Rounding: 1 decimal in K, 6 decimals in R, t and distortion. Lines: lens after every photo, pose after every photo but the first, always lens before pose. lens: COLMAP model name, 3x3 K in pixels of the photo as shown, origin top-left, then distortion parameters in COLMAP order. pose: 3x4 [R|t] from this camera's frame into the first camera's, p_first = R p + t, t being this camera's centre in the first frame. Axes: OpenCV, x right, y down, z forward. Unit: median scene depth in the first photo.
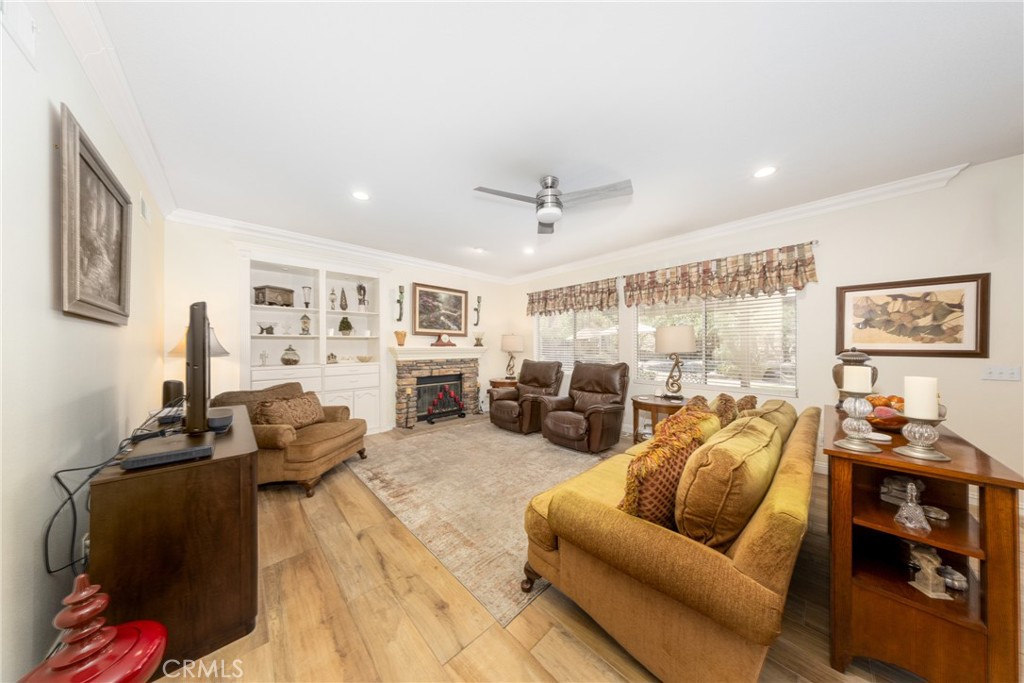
lens RADIAL K [[302.6, 0, 515.5], [0, 302.6, 349.8], [0, 0, 1]] dist [-0.010654, 0.000385]
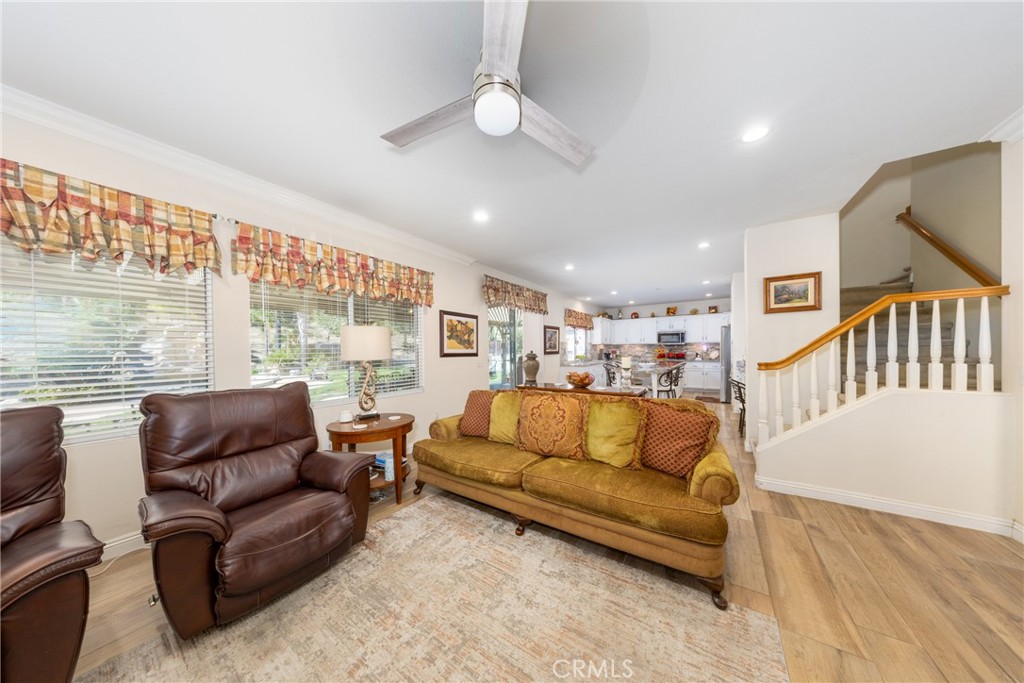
lens RADIAL K [[302.6, 0, 510.6], [0, 302.6, 348.5], [0, 0, 1]] dist [-0.010654, 0.000385]
pose [[-0.232988, 0.007723, 0.972449, -0.250224], [0.018550, 0.999822, -0.003496, -0.008475], [-0.972303, 0.017224, -0.233089, 0.624557]]
